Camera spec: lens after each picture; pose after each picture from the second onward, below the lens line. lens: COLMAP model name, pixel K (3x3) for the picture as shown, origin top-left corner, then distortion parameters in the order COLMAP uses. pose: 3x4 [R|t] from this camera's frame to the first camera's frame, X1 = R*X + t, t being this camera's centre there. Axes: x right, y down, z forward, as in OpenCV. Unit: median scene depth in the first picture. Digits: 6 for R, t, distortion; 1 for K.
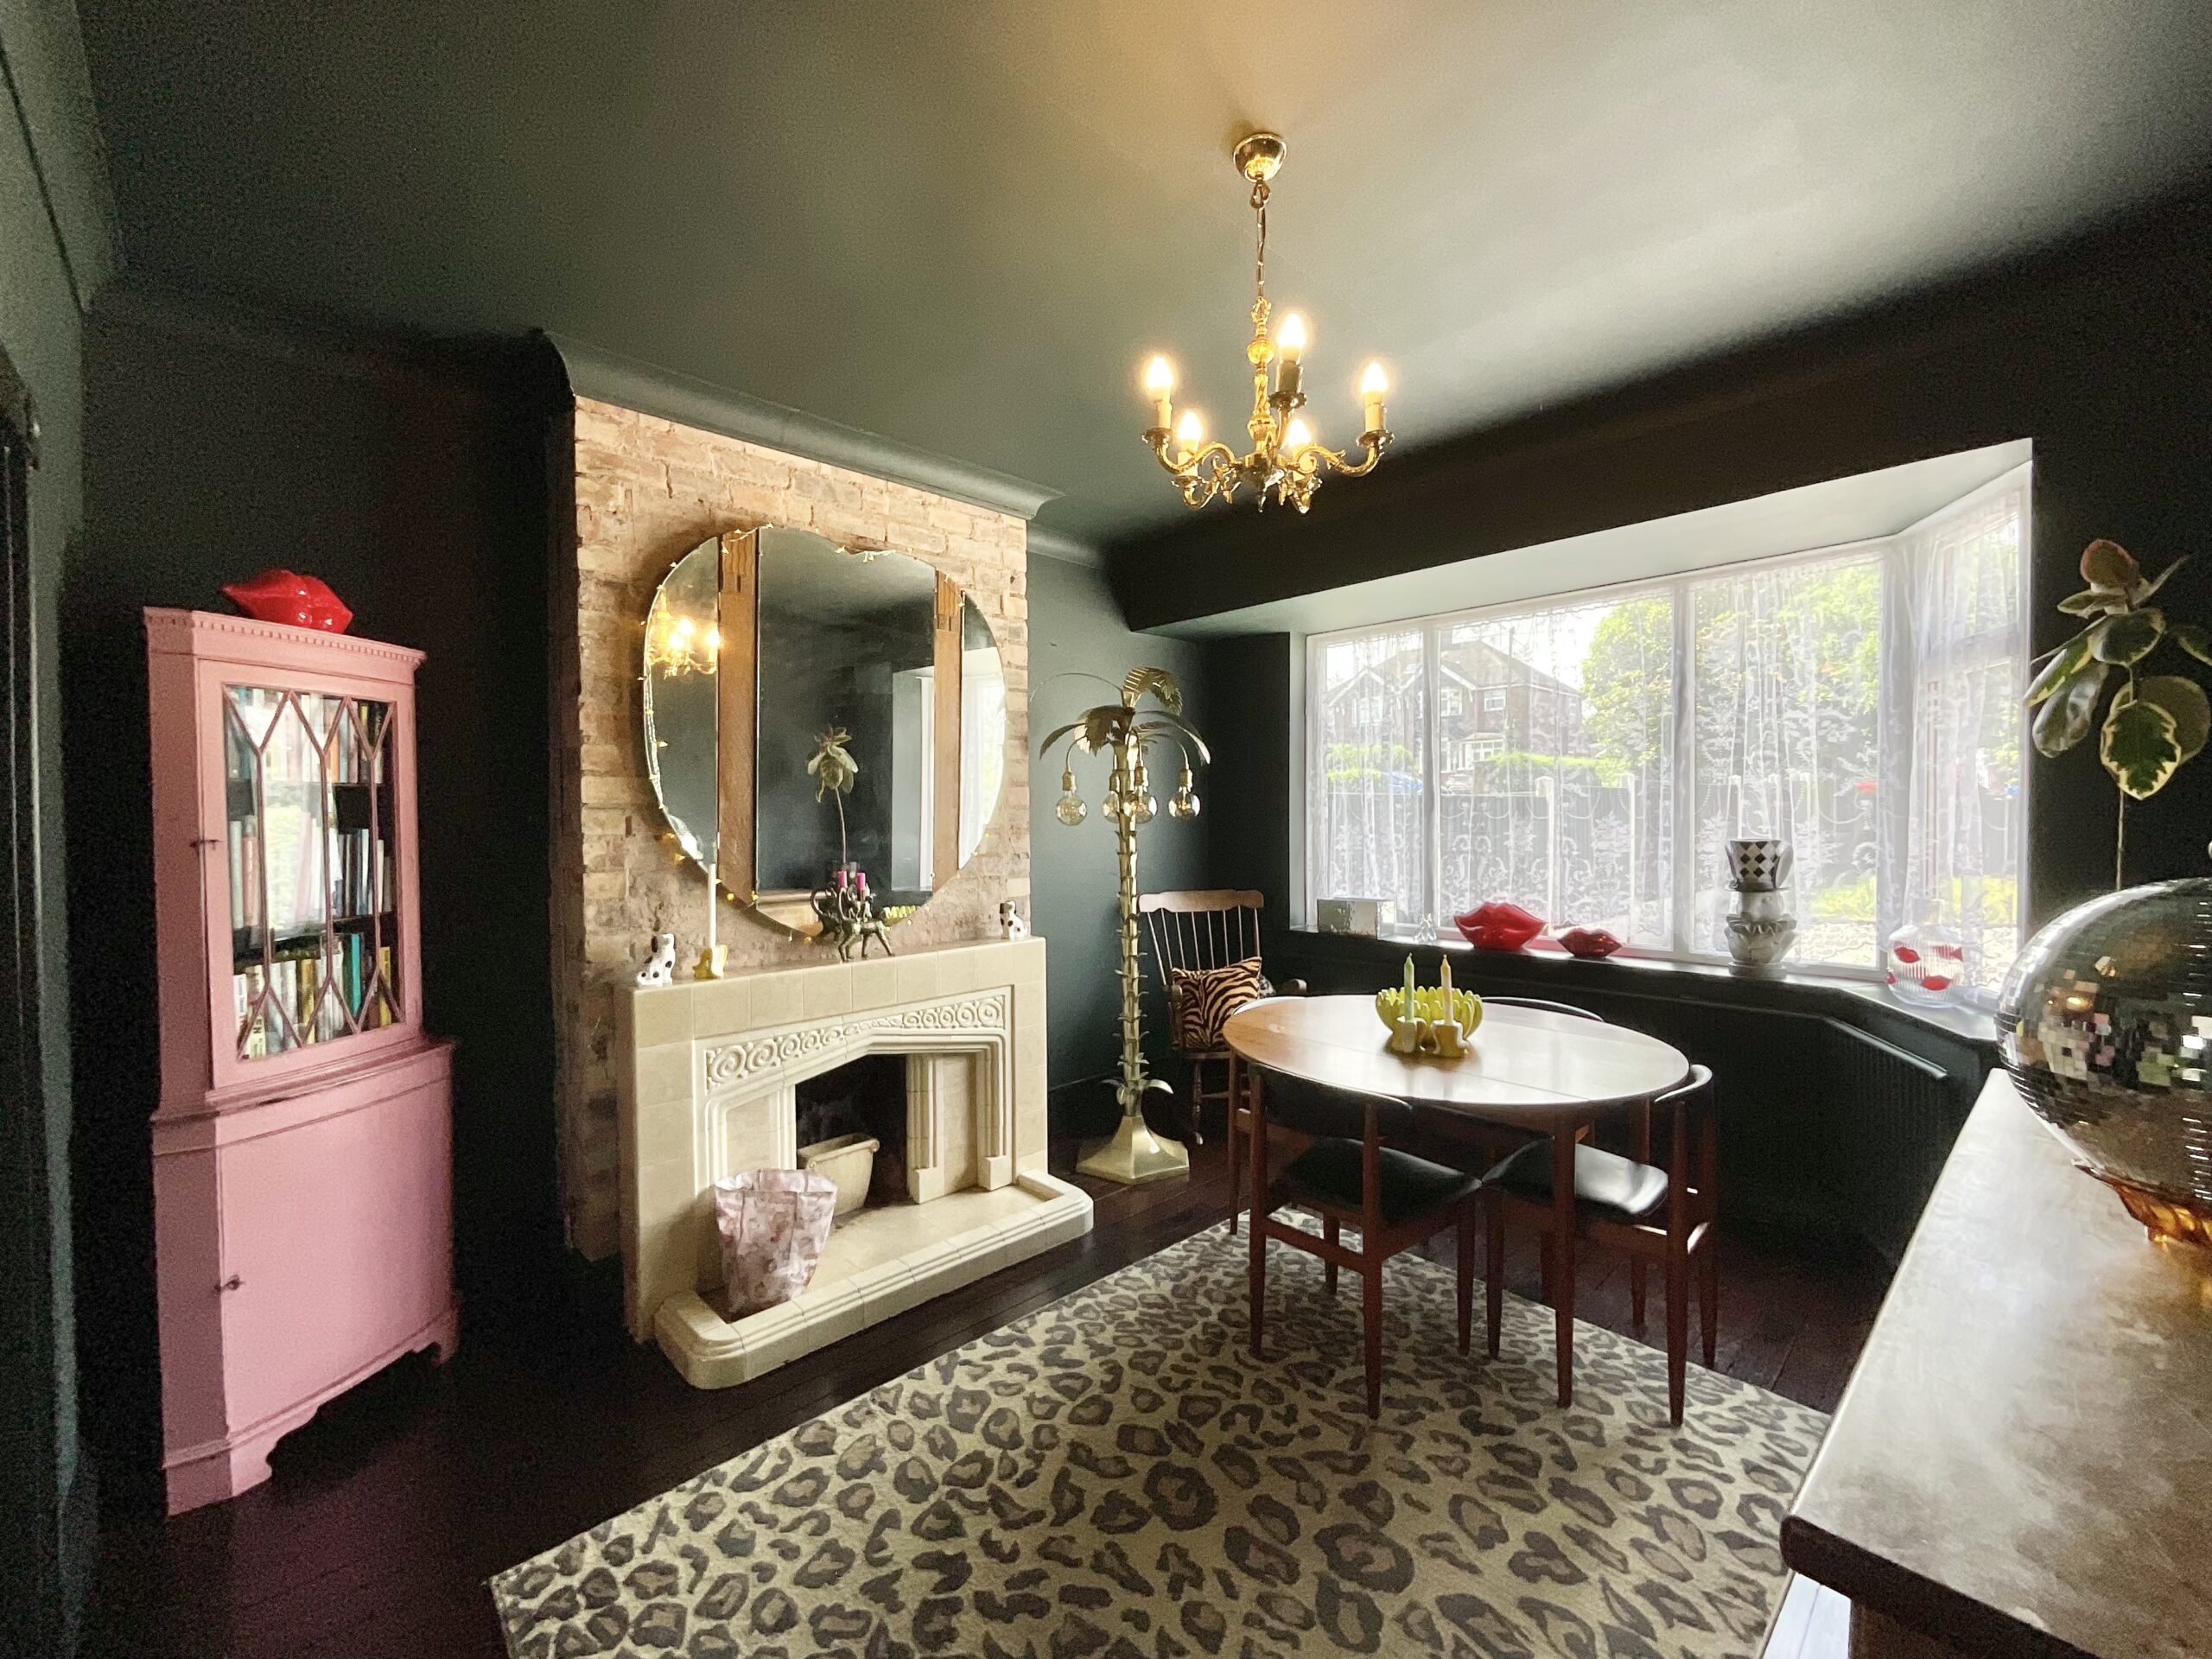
lens RADIAL K [[897.3, 0, 1106.0], [0, 897.3, 829.5], [0, 0, 1]] dist [-0.003721, 0.000084]
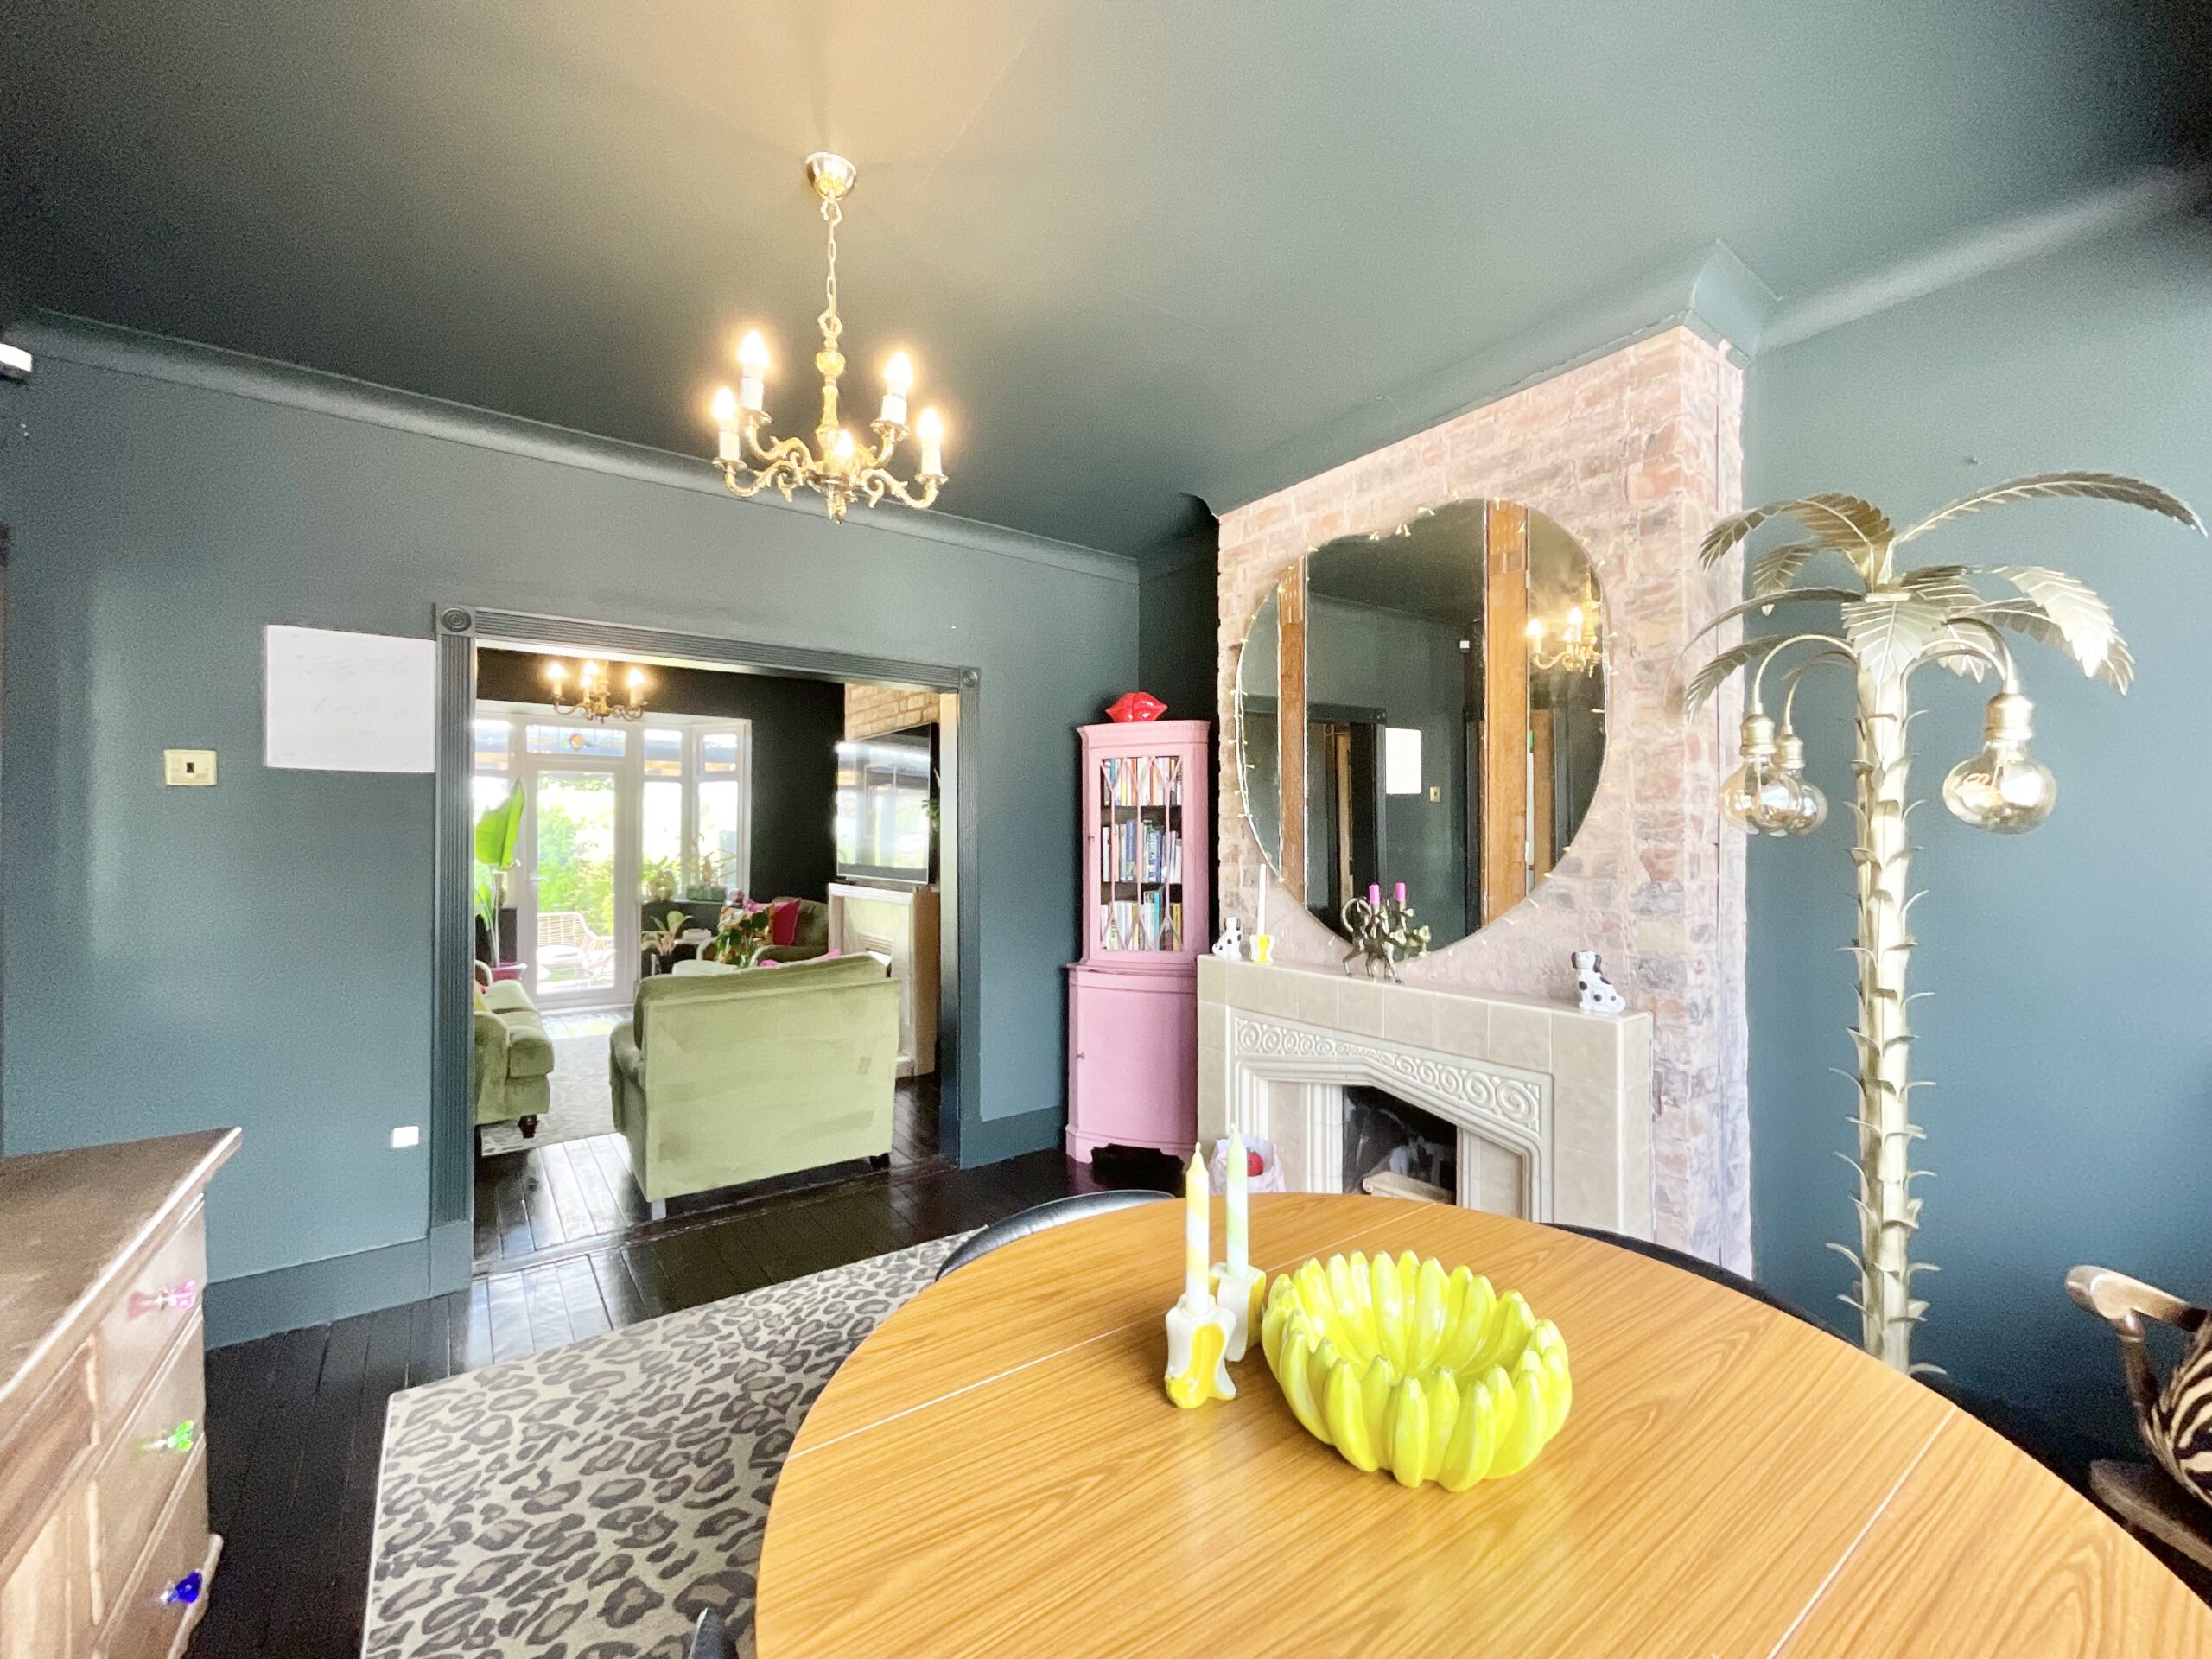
lens RADIAL K [[907.0, 0, 1106.0], [0, 907.0, 829.5], [0, 0, 1]] dist [-0.000937, -0.000041]
pose [[-0.143032, 0.001065, -0.989717, 0.941312], [-0.008371, 0.999962, 0.002286, -0.009476], [0.989683, 0.008612, -0.143018, 1.203132]]
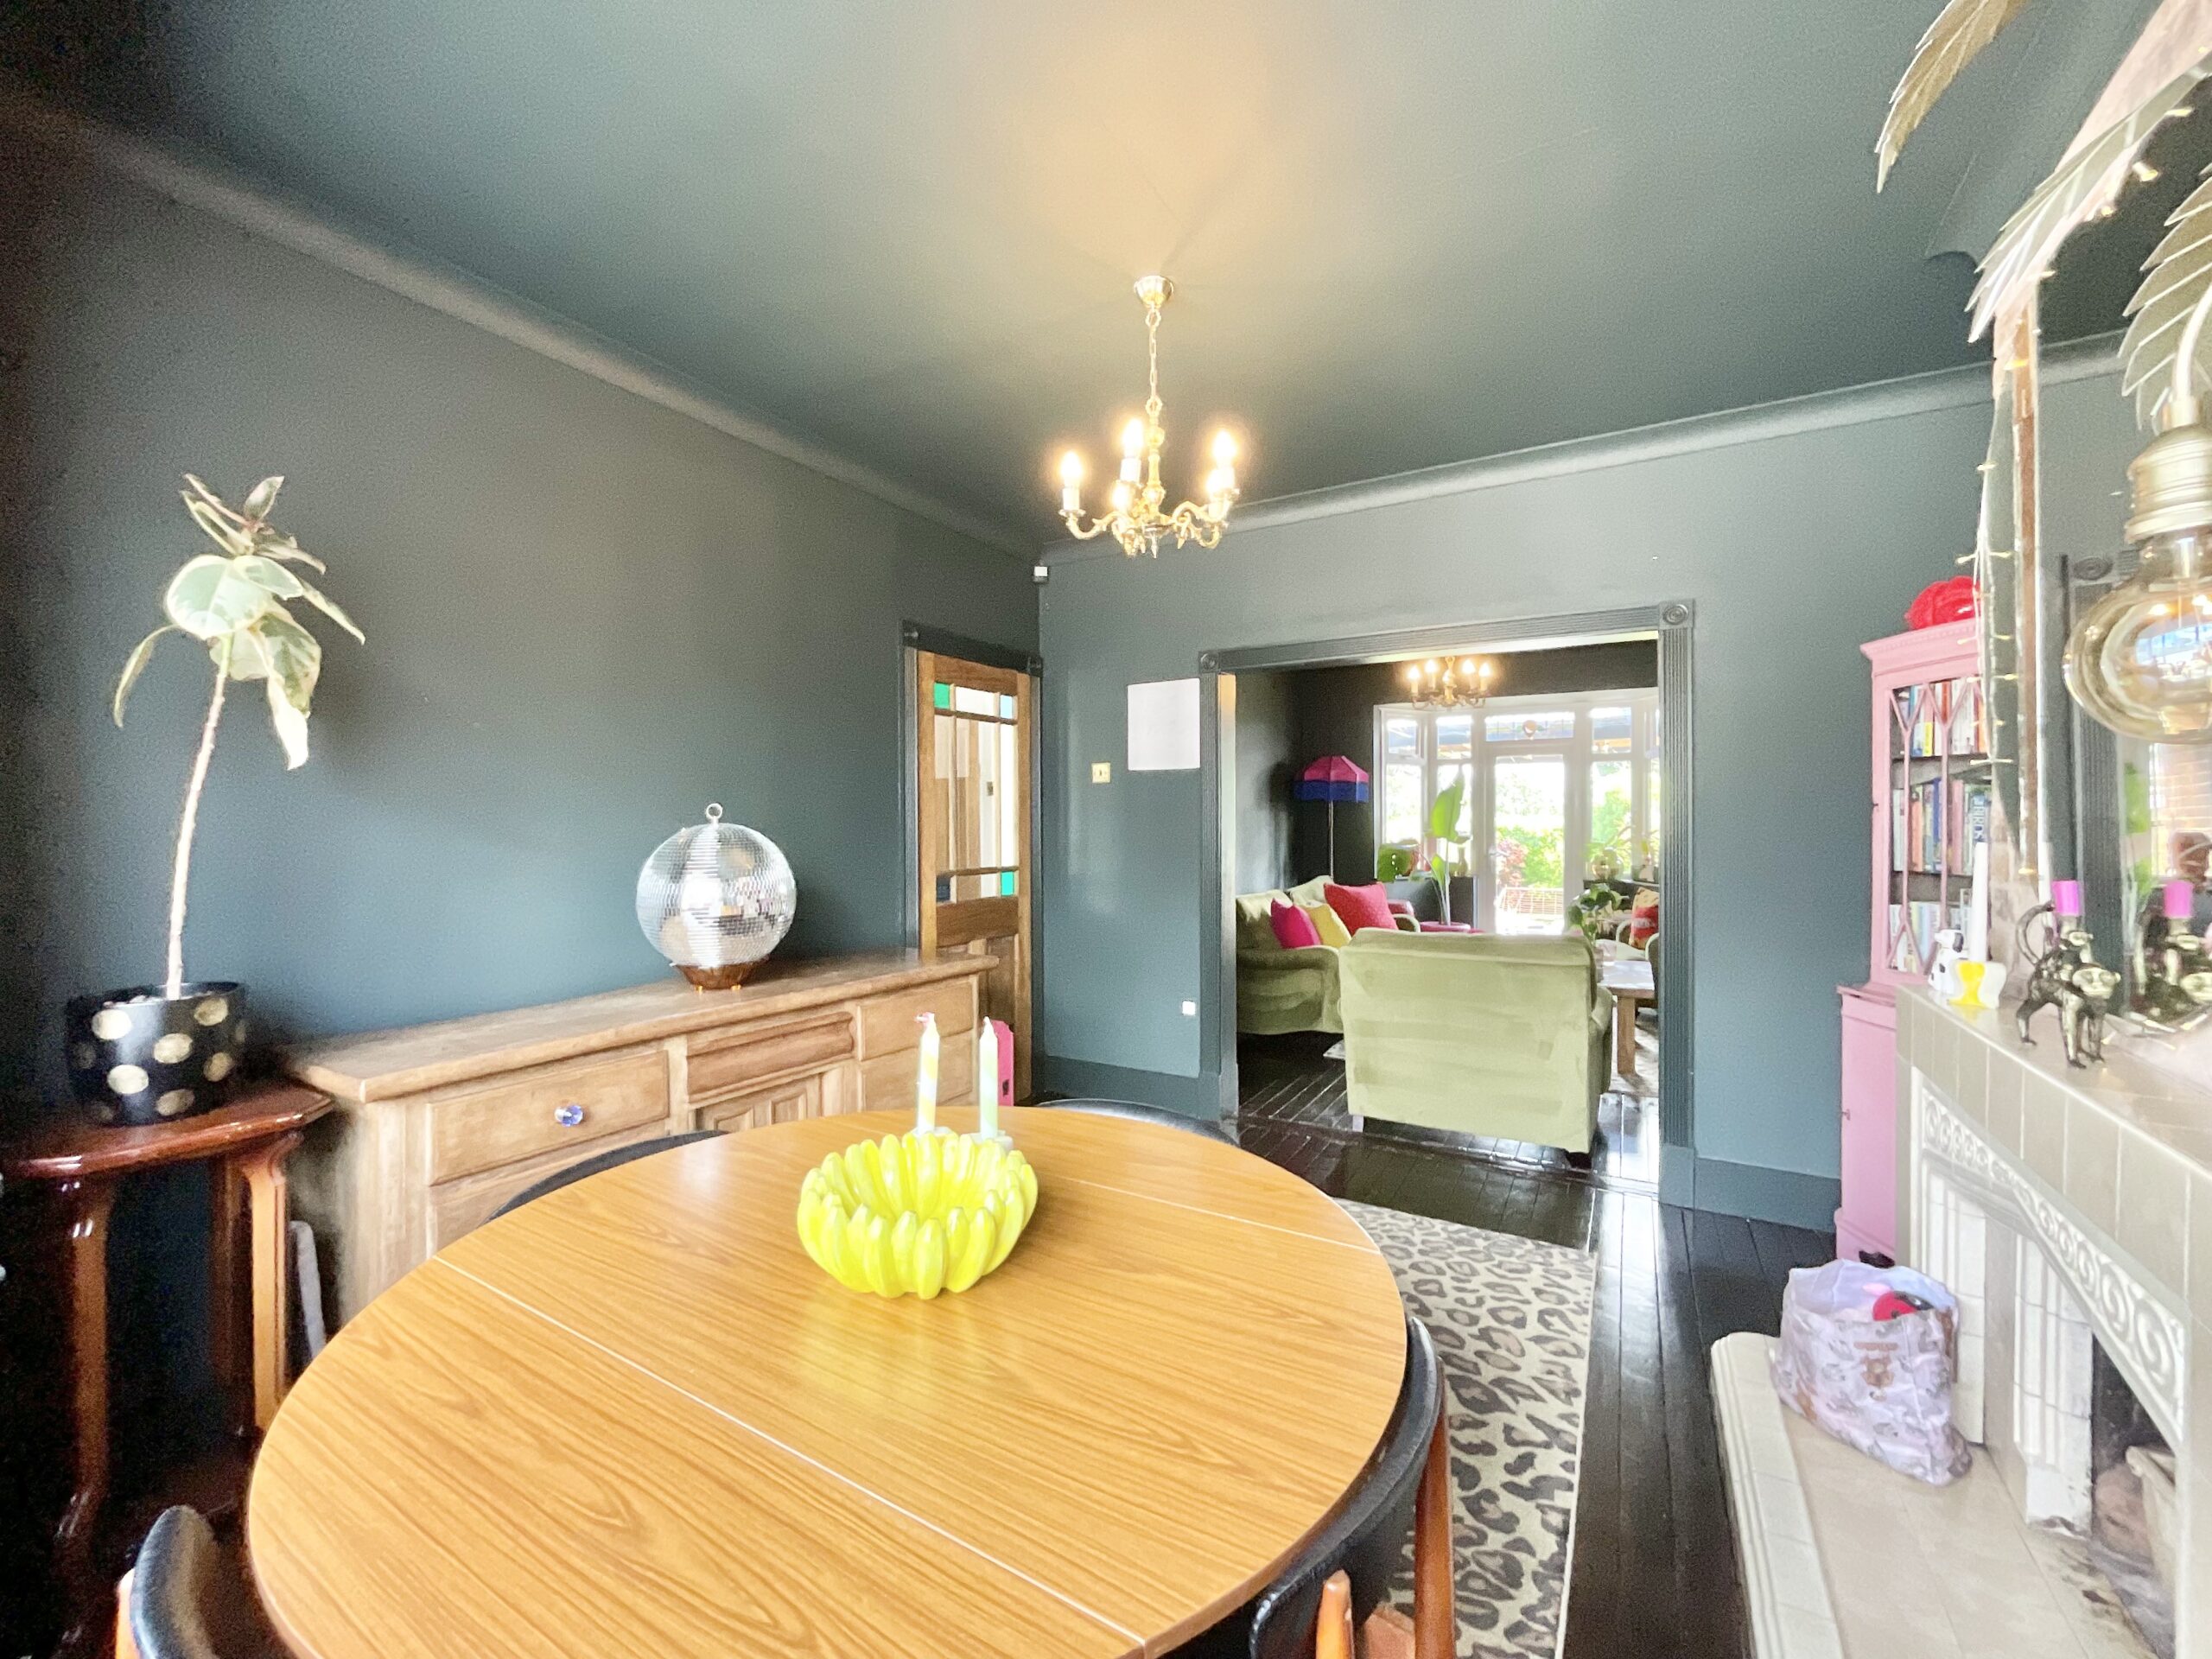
lens RADIAL K [[907.0, 0, 1106.0], [0, 907.0, 829.5], [0, 0, 1]] dist [-0.000937, -0.000041]
pose [[-0.961808, 0.013995, -0.273367, 0.500850], [0.008785, 0.999756, 0.020273, 0.010412], [0.273584, 0.017097, -0.961696, 1.865384]]
